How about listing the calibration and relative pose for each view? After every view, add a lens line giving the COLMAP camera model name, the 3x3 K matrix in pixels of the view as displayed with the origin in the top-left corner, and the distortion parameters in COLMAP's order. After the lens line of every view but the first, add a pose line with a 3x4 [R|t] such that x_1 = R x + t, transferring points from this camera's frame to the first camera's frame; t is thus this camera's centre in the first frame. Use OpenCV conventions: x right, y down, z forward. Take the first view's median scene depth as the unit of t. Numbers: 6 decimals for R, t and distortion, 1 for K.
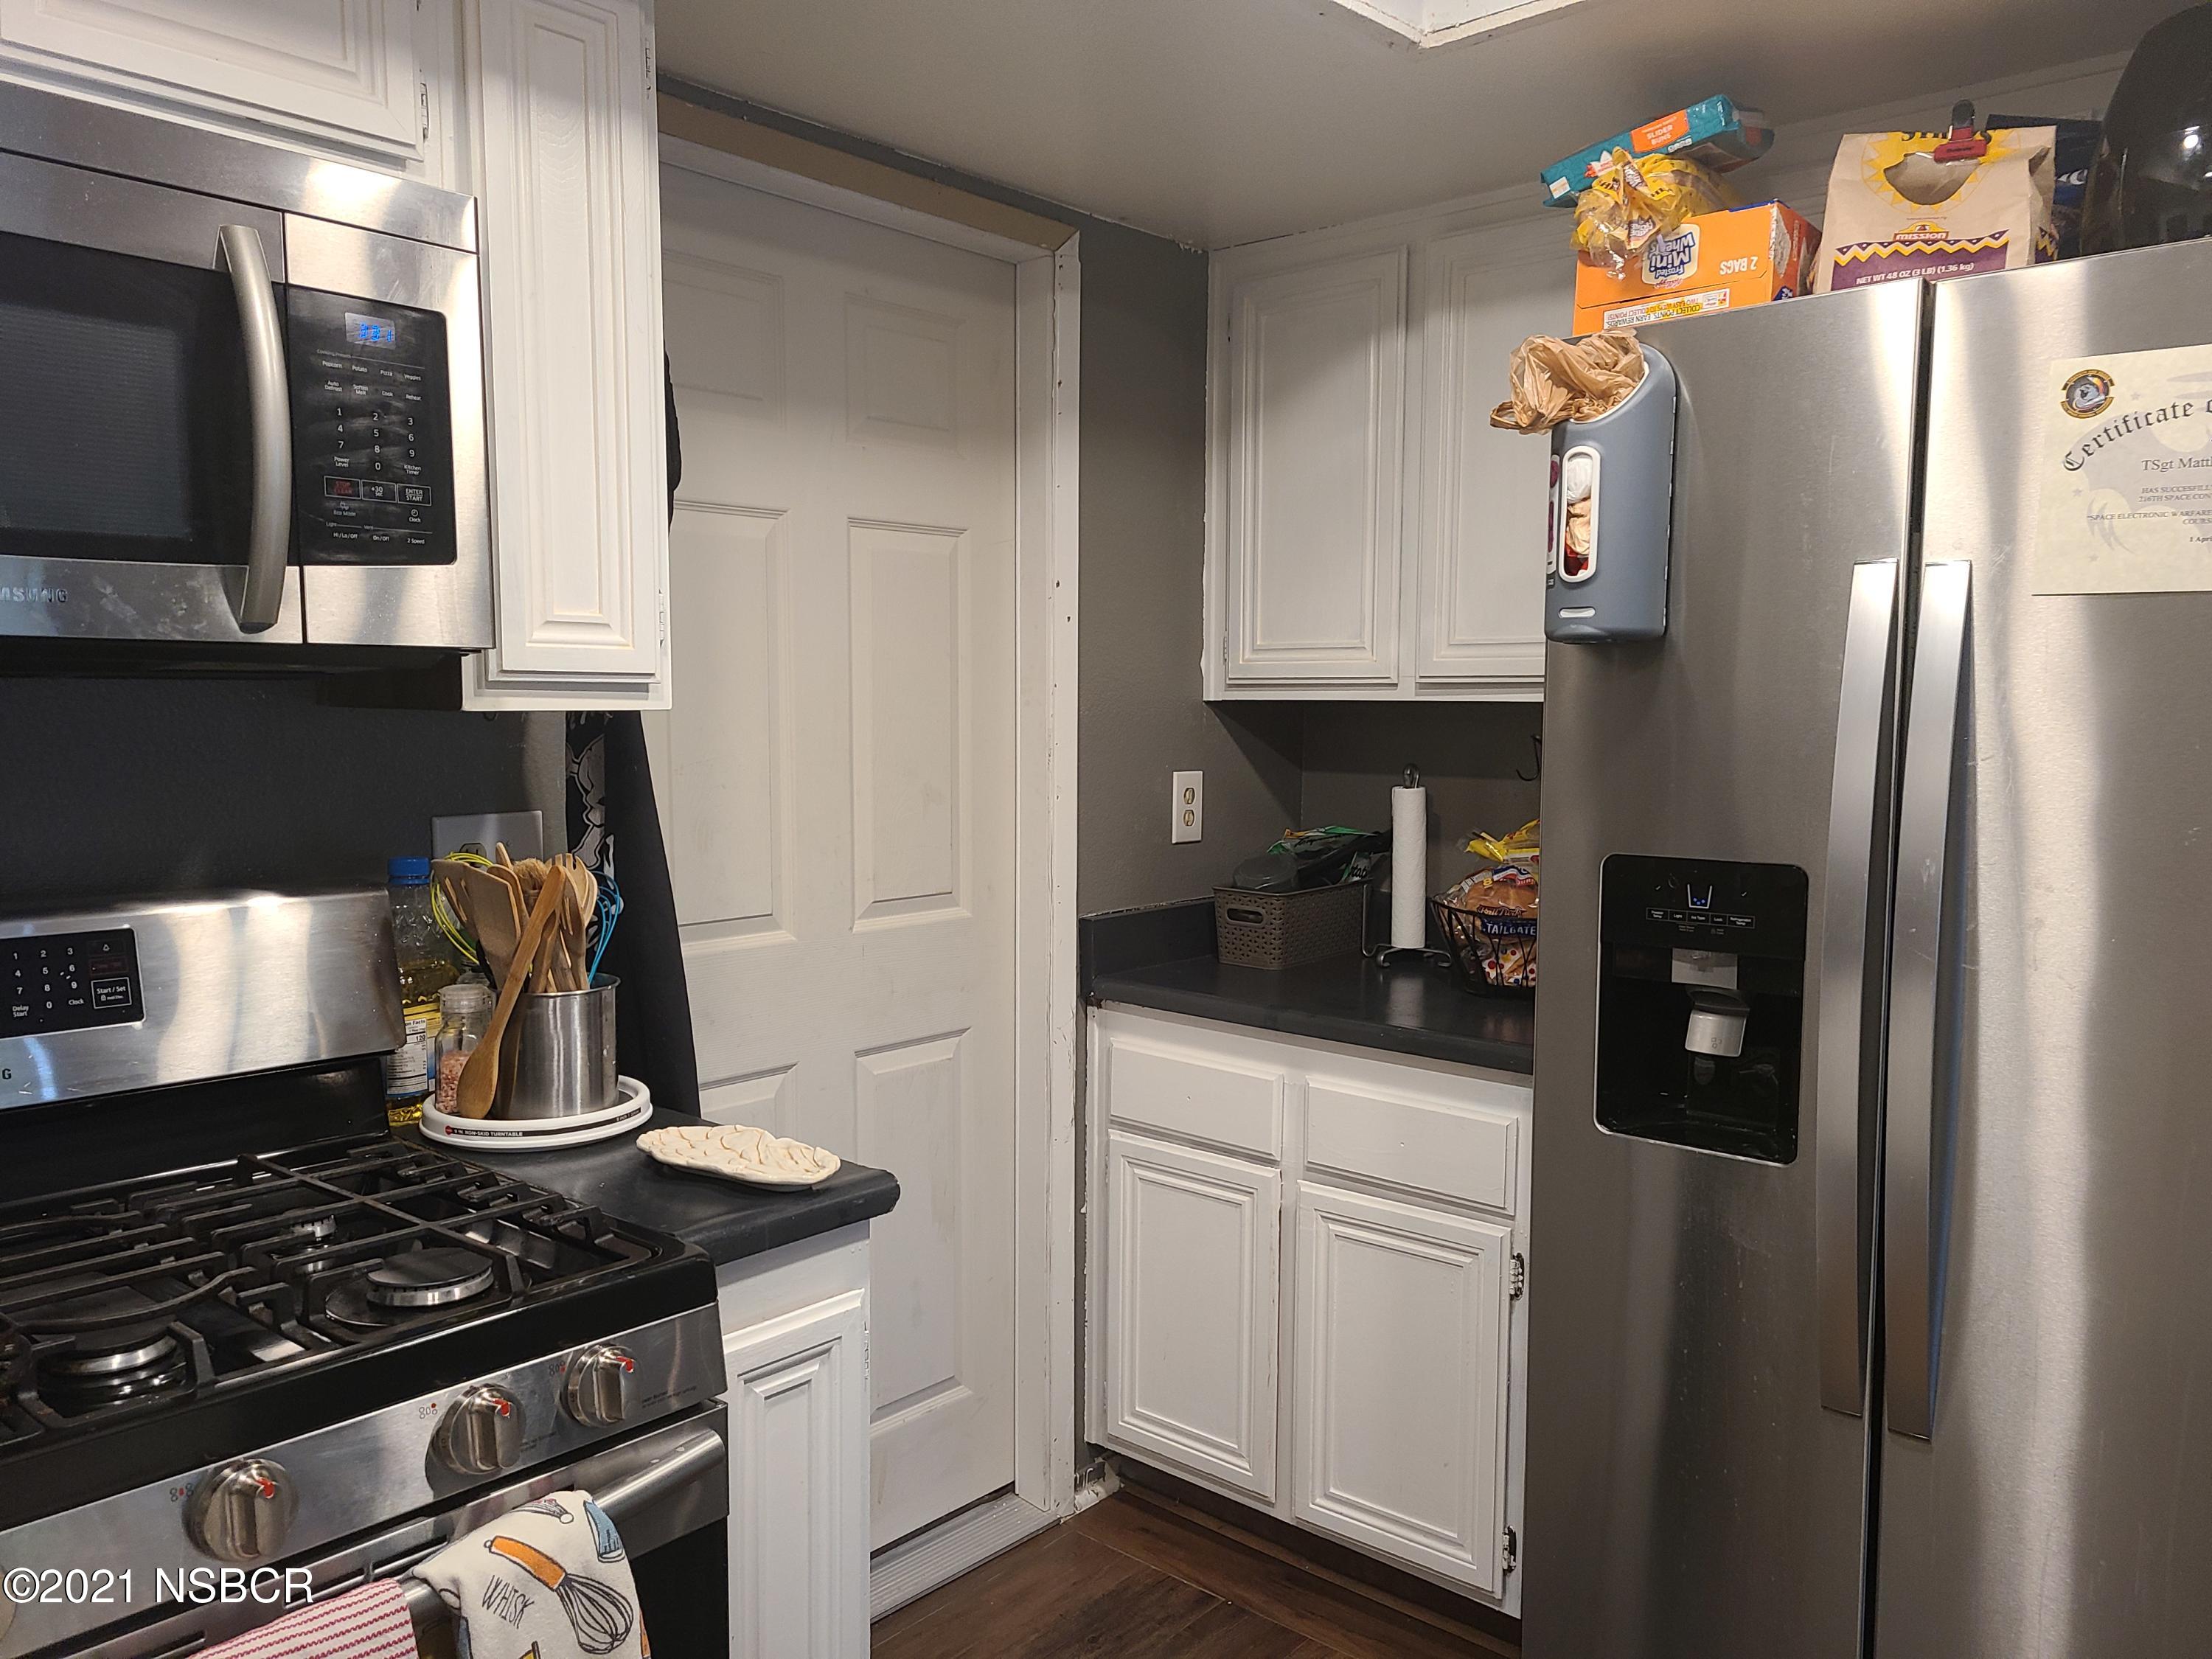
lens RADIAL K [[1666.6, 0, 1106.0], [0, 1666.6, 857.6], [0, 0, 1]] dist [0.073910, -0.058929]
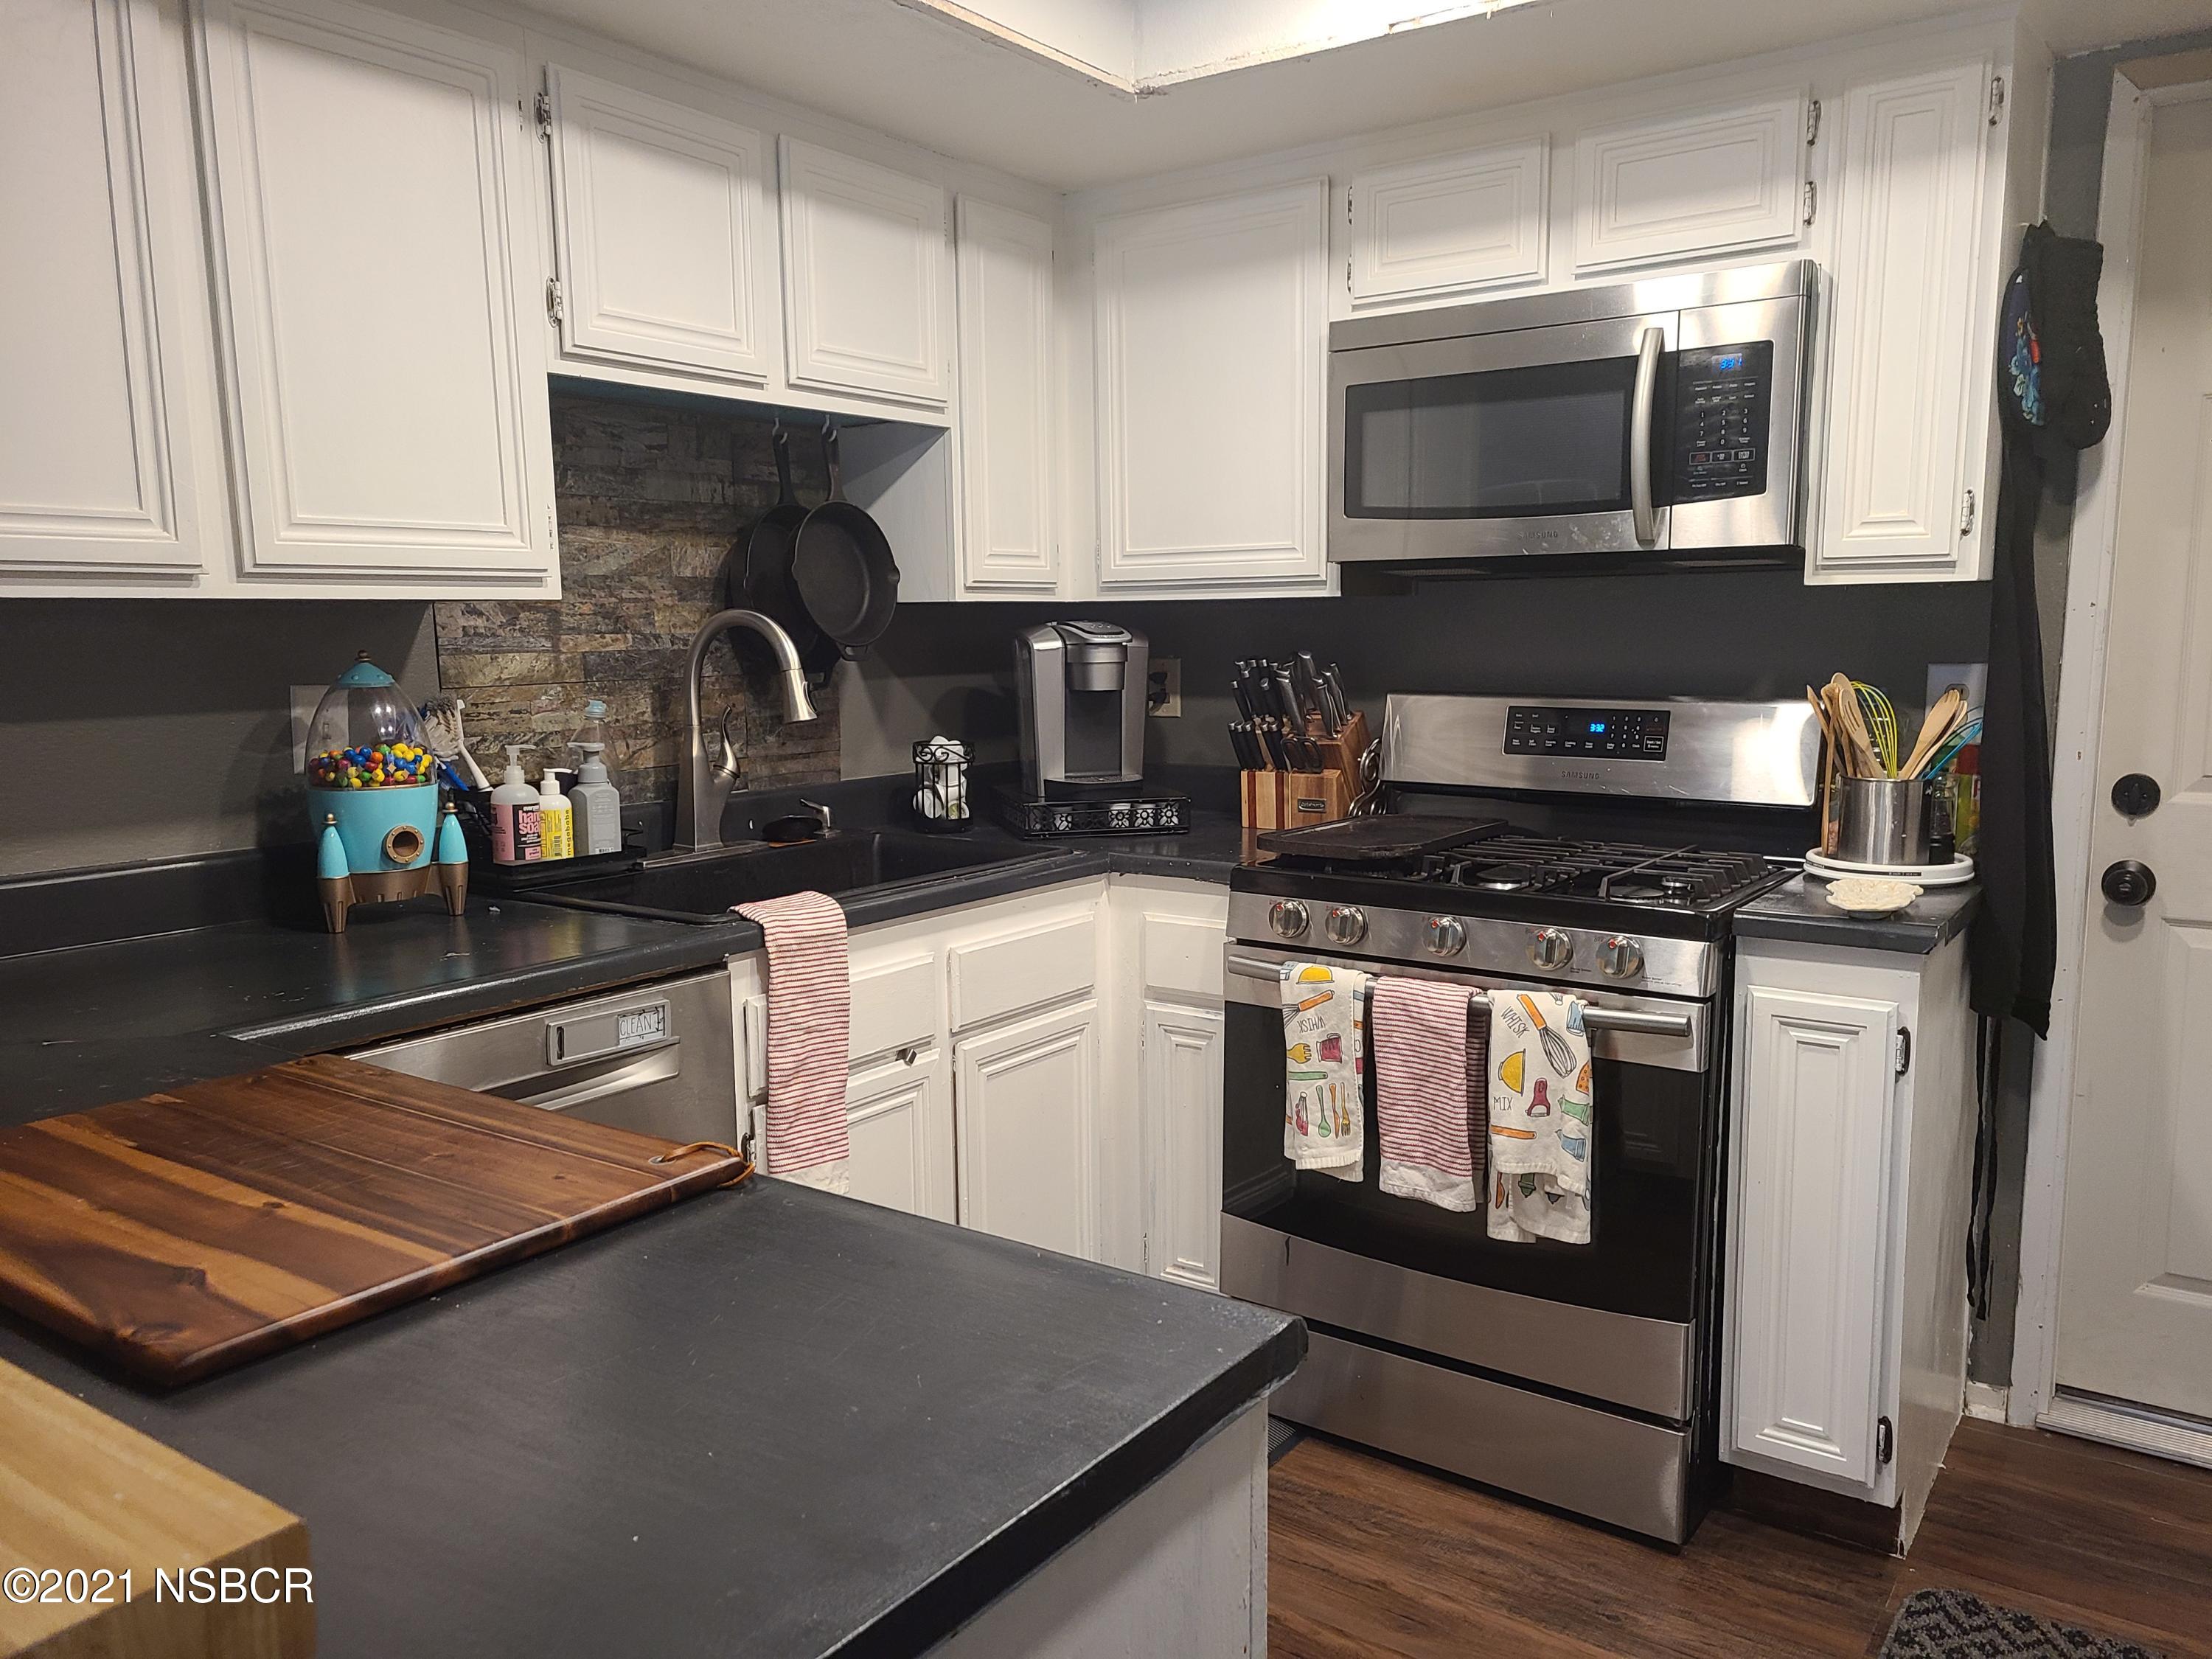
lens RADIAL K [[1666.6, 0, 1106.0], [0, 1666.6, 857.6], [0, 0, 1]] dist [0.073910, -0.058929]
pose [[0.110804, 0.135272, -0.984593, 1.222610], [-0.087839, 0.988150, 0.125875, 0.024736], [0.989953, 0.072539, 0.121373, 0.198600]]
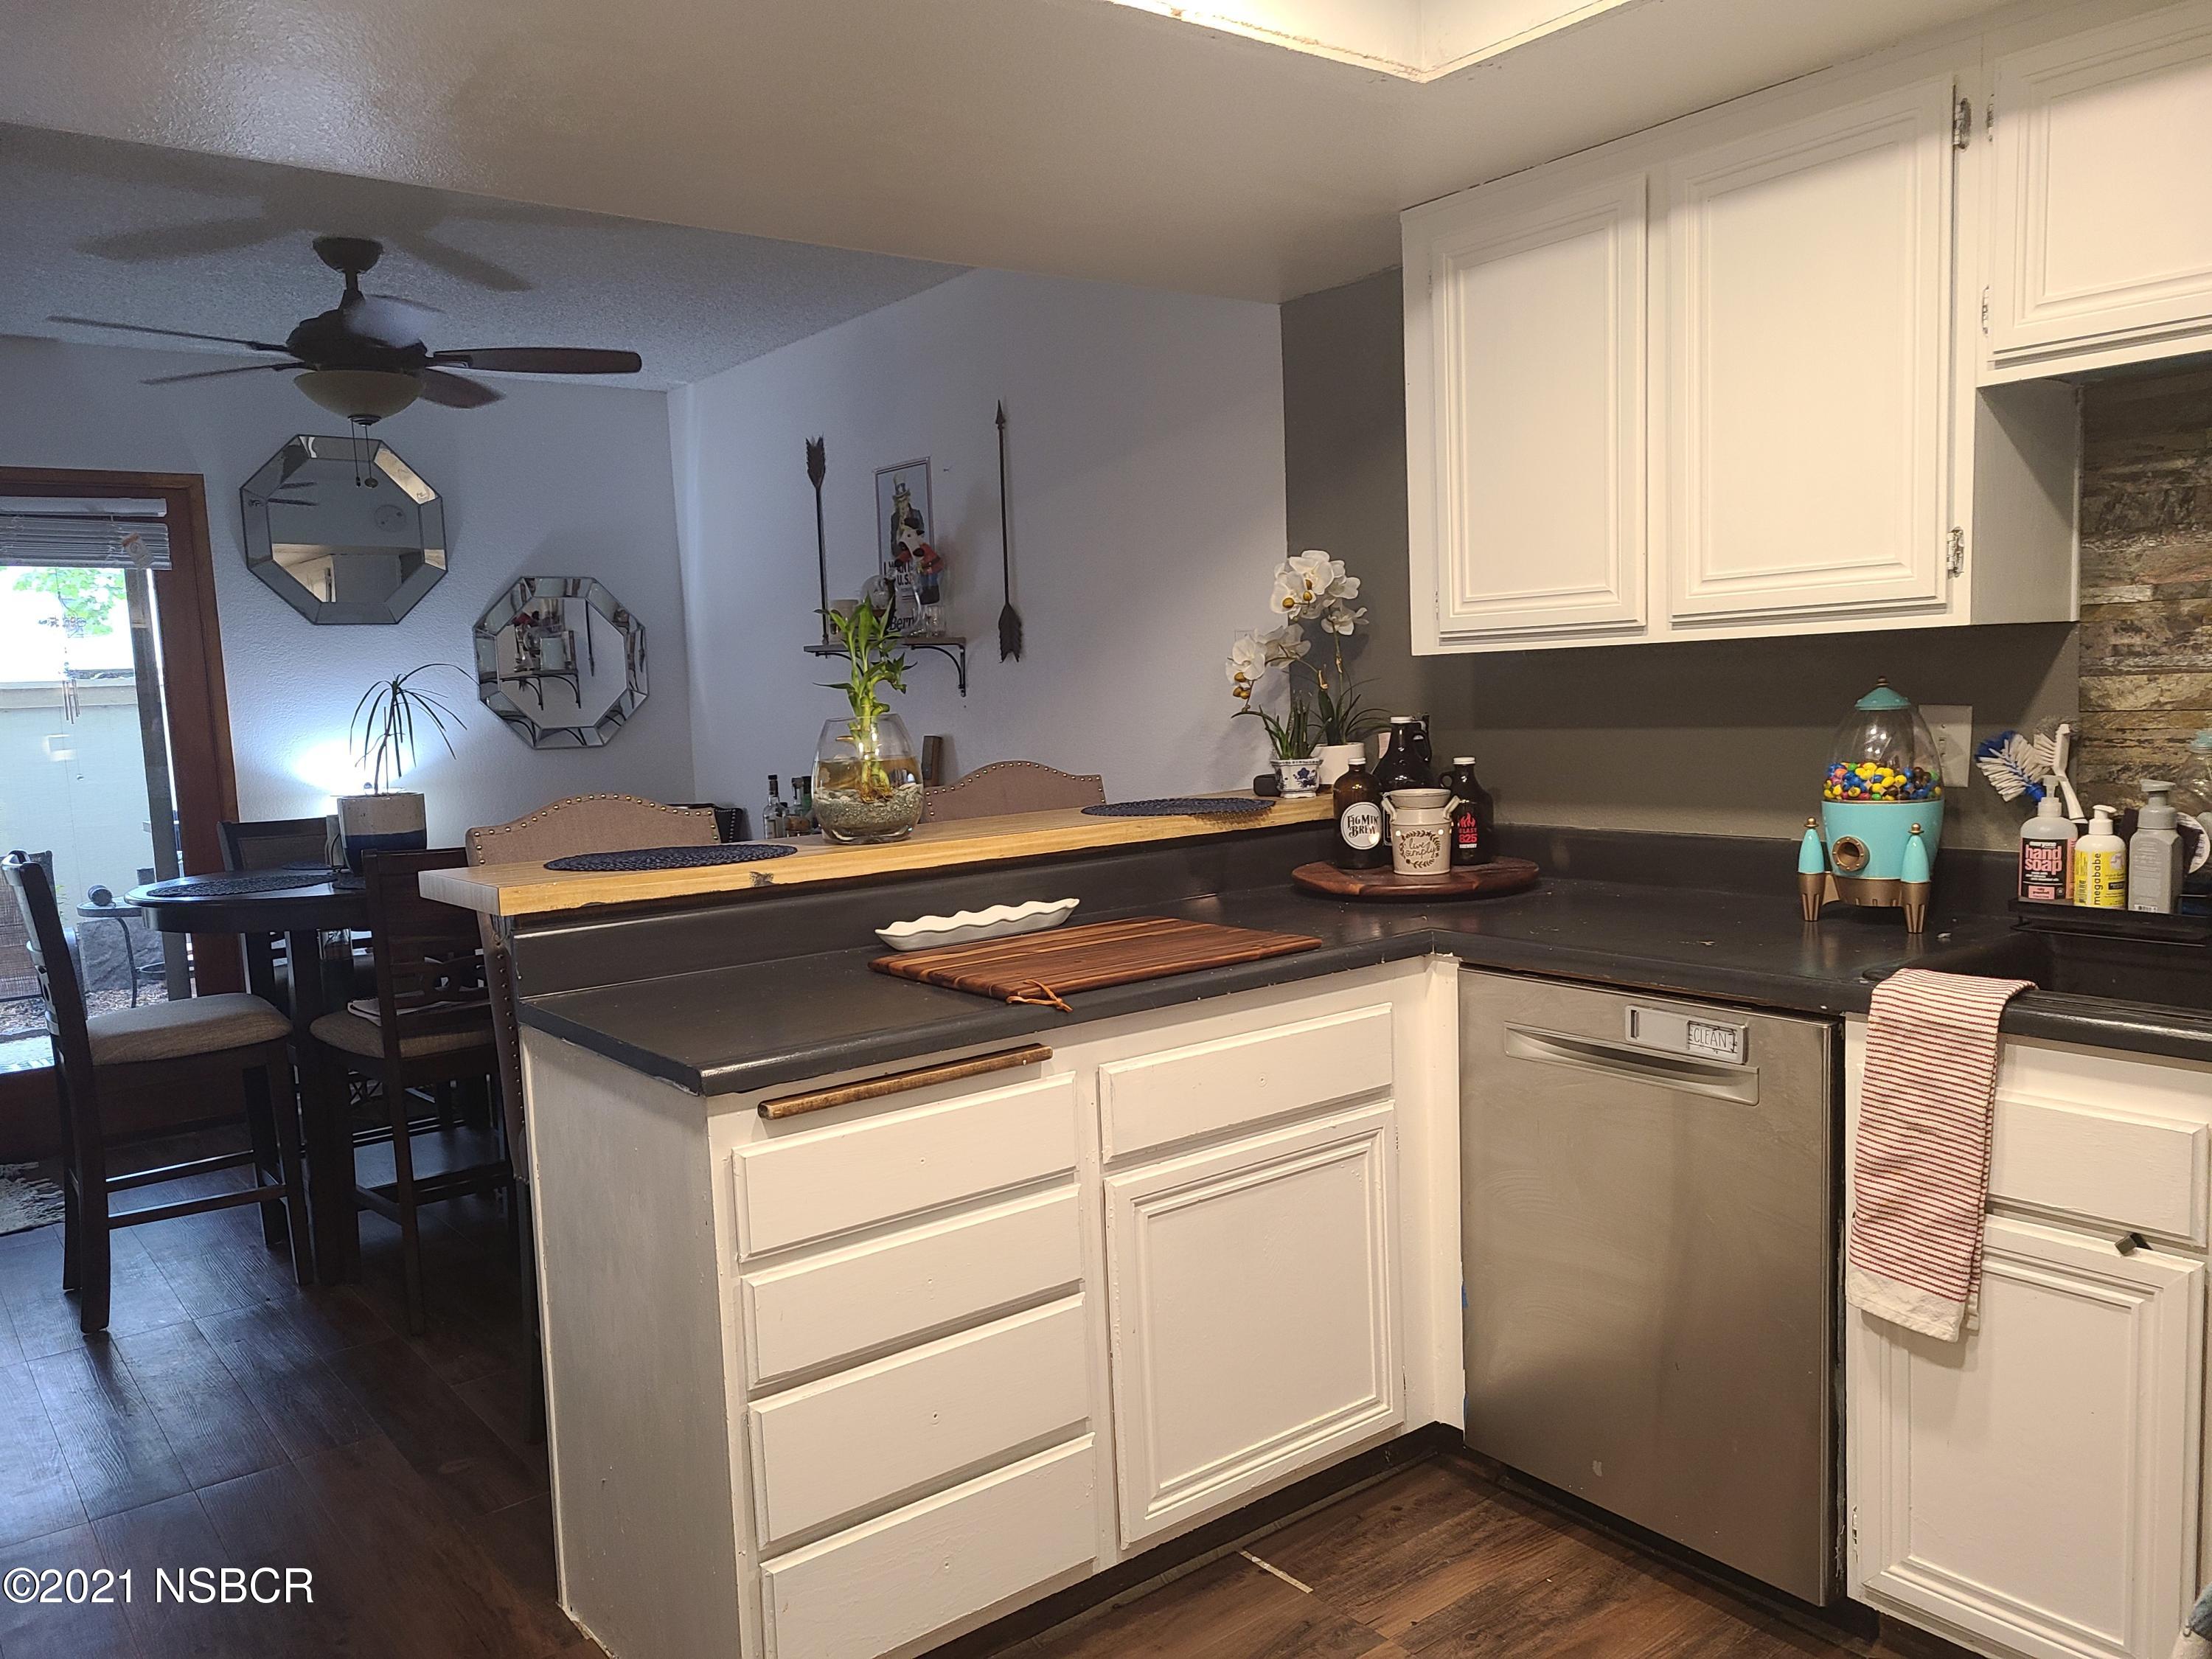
lens RADIAL K [[1666.6, 0, 1106.0], [0, 1666.6, 857.6], [0, 0, 1]] dist [0.073910, -0.058929]
pose [[-0.981927, 0.015199, 0.188650, 0.042084], [0.054395, 0.977379, 0.204381, -0.119456], [-0.181276, 0.210949, -0.960541, 1.510031]]
